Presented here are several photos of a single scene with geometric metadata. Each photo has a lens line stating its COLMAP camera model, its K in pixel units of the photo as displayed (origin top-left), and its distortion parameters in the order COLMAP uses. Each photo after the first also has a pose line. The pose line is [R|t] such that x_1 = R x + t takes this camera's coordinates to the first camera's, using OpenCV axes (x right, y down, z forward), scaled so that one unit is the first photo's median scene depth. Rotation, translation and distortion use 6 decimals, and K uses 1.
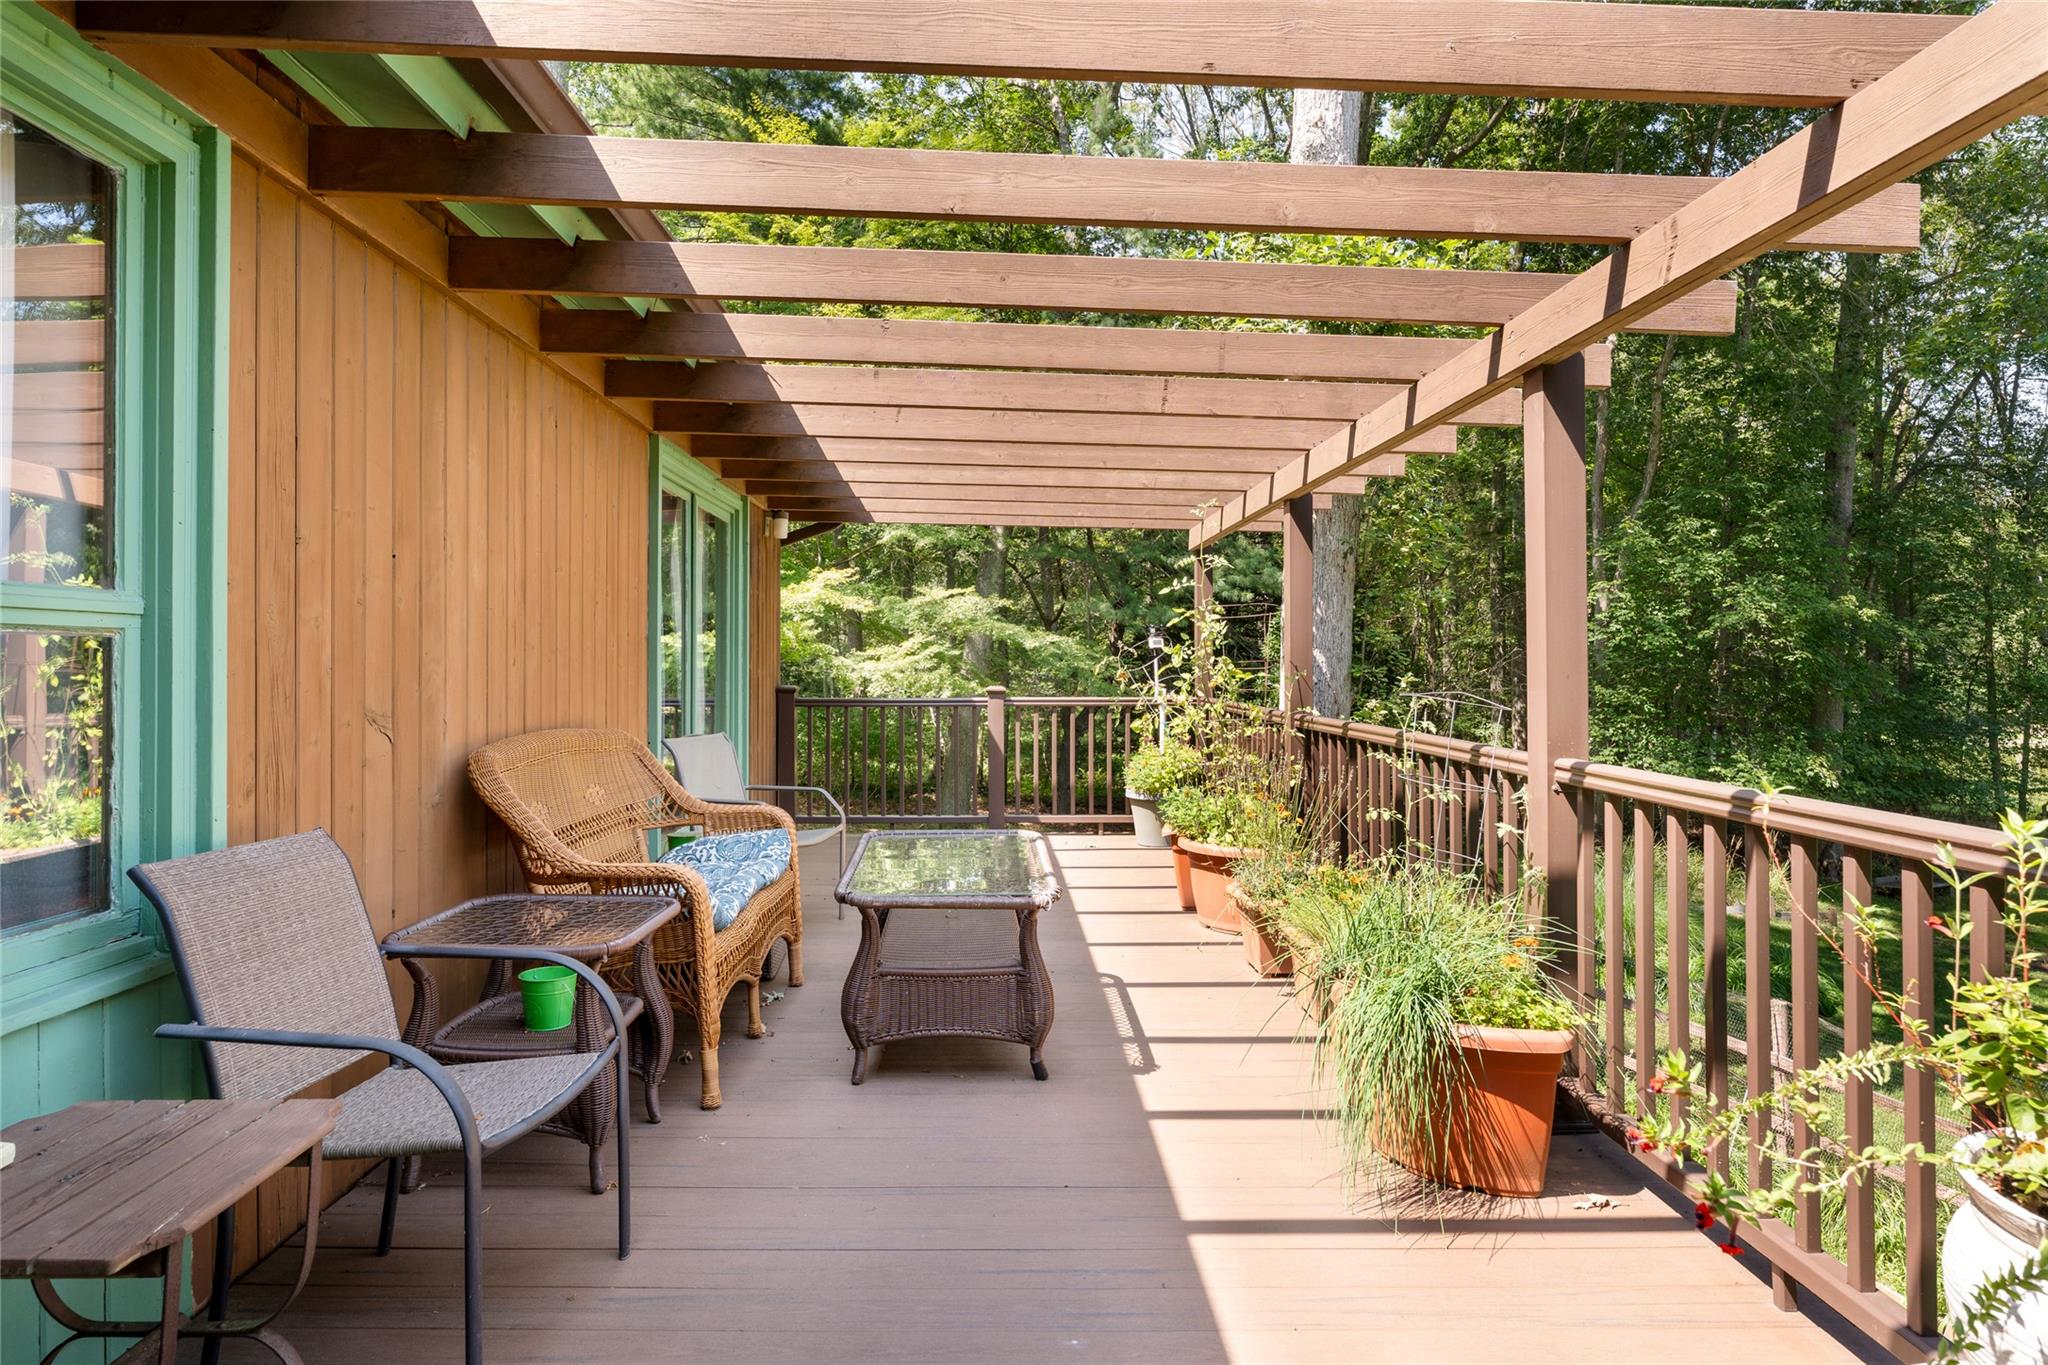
lens RADIAL K [[1160.4, 0, 966.0], [0, 1160.4, 645.7], [0, 0, 1]] dist [-0.012462, -0.000197]
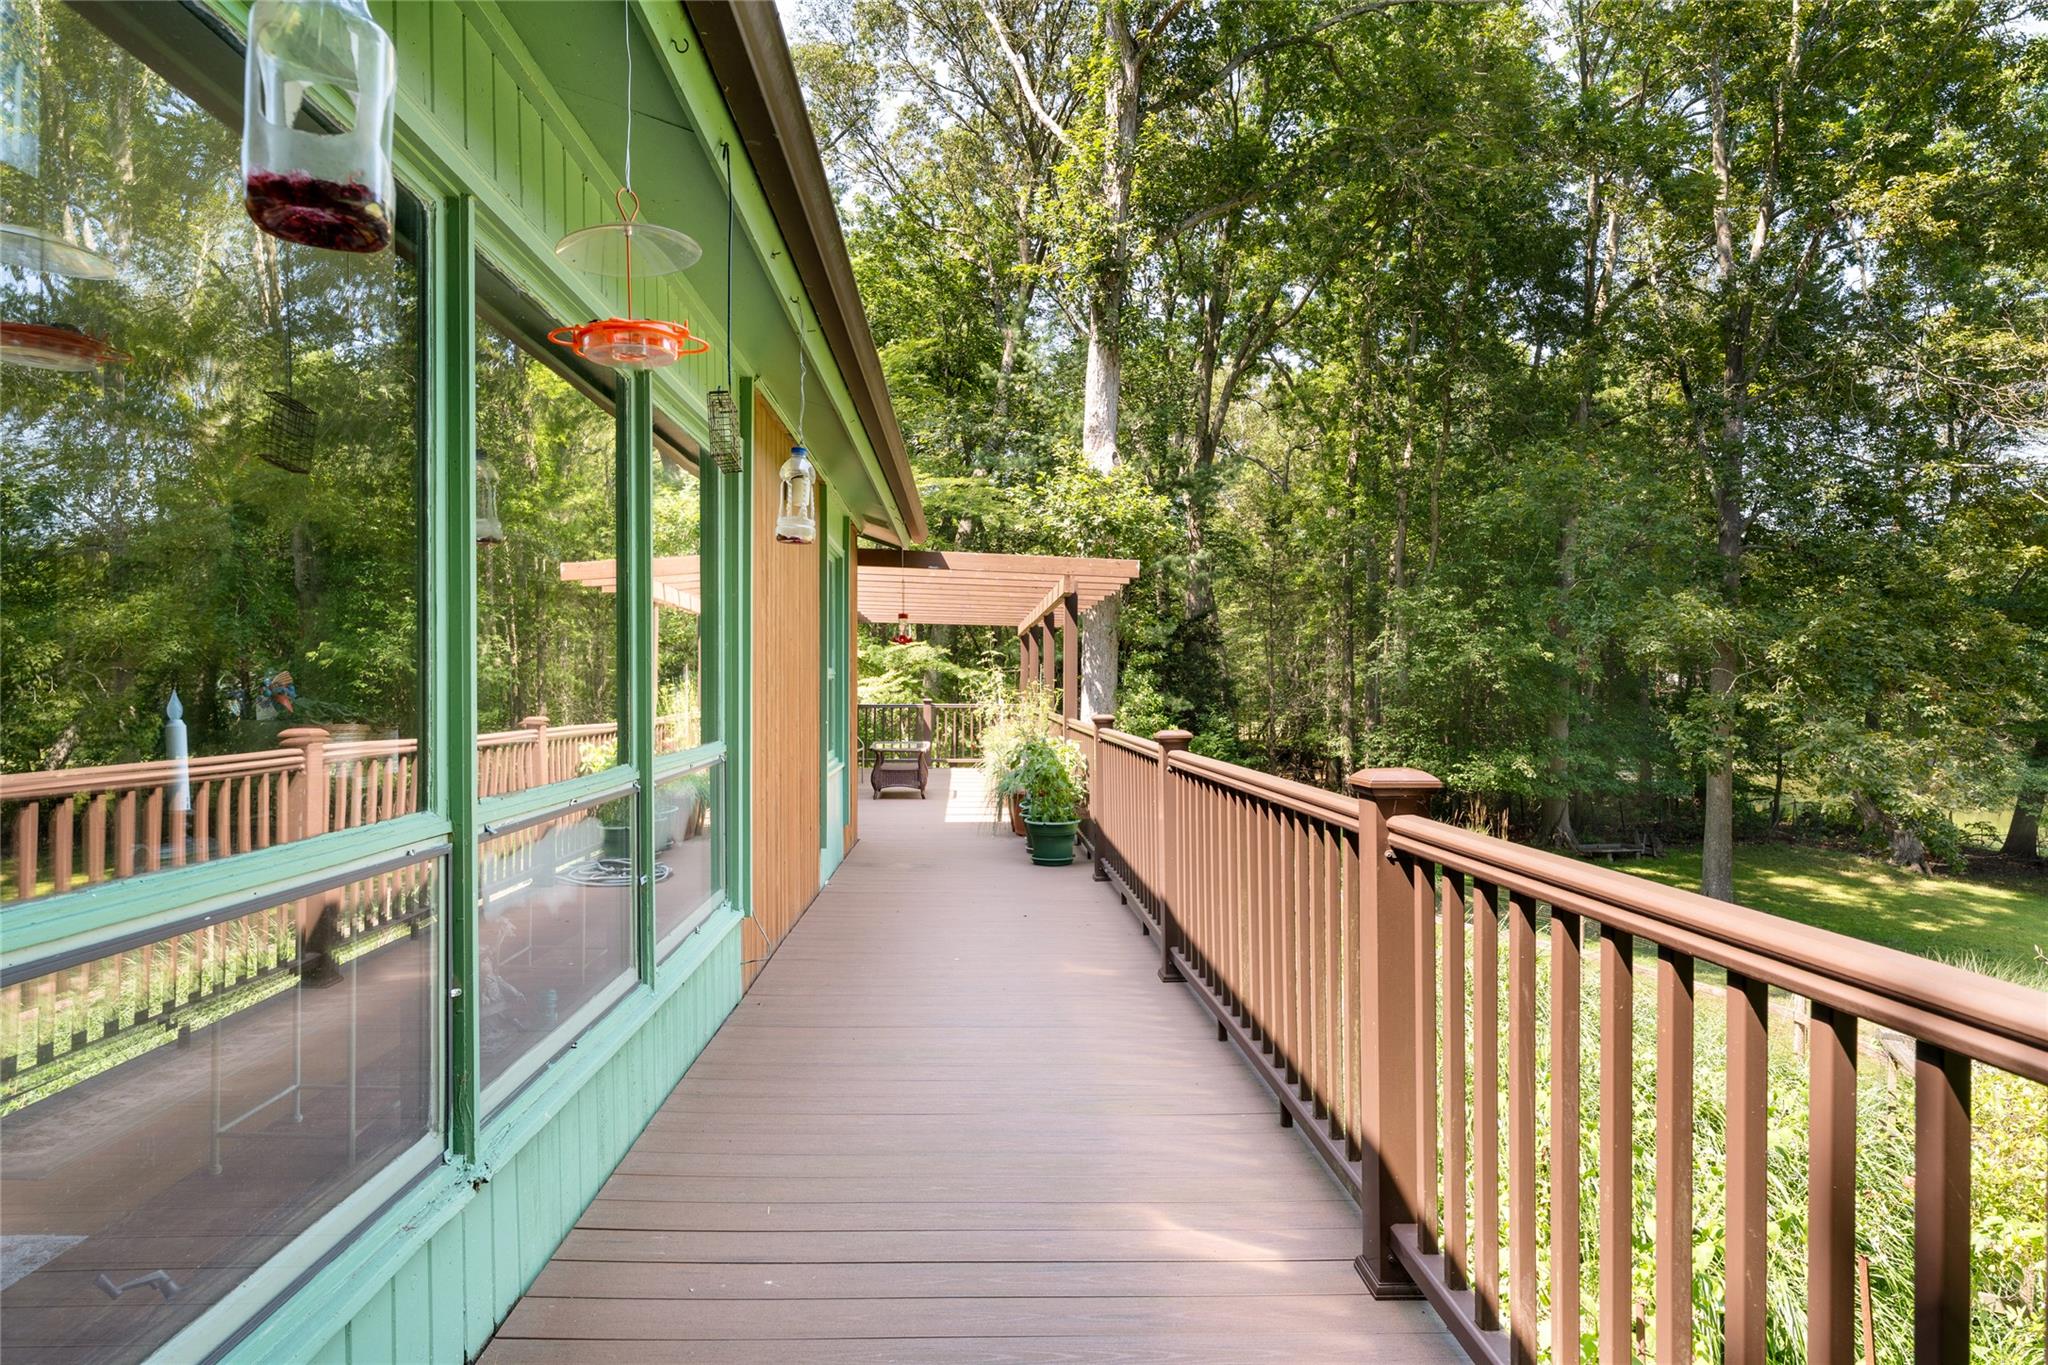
lens RADIAL K [[1160.4, 0, 1018.4], [0, 1160.4, 682.7], [0, 0, 1]] dist [-0.012462, -0.000197]
pose [[0.997711, 0.002580, 0.067572, 0.070637], [-0.003226, 0.999950, 0.009453, -0.022440], [-0.067545, -0.009649, 0.997670, -1.702153]]
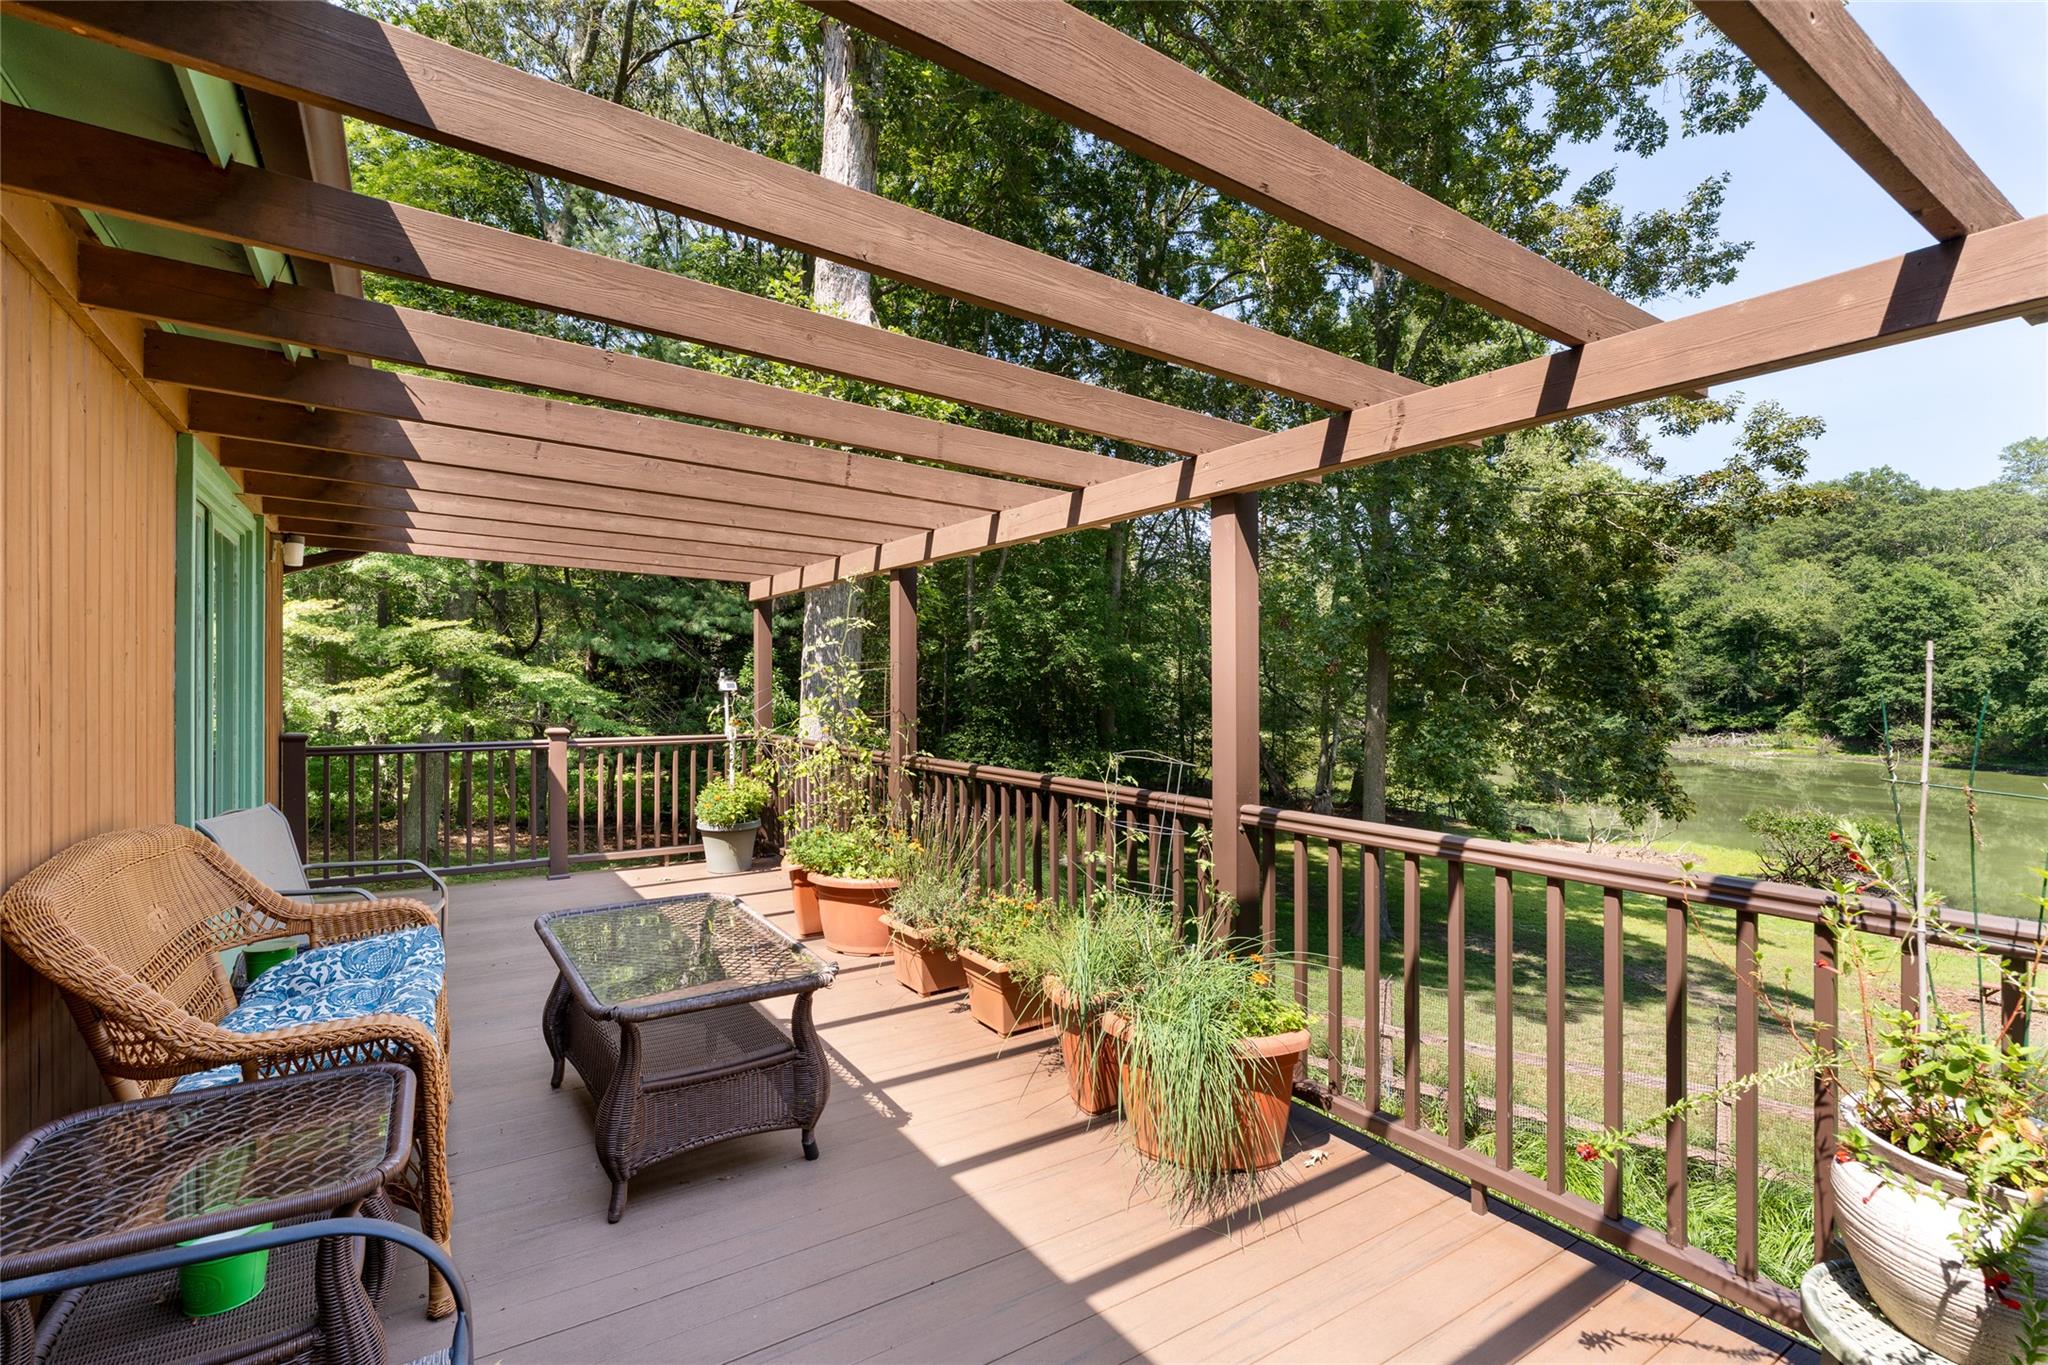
lens RADIAL K [[957.5, 0, 1025.4], [0, 957.5, 684.5], [0, 0, 1]] dist [-0.001406, -0.002410]
pose [[0.831732, 0.000850, 0.555177, -0.146368], [-0.009175, 0.999883, 0.012214, -0.024928], [-0.555102, -0.015253, 0.831643, 0.140890]]
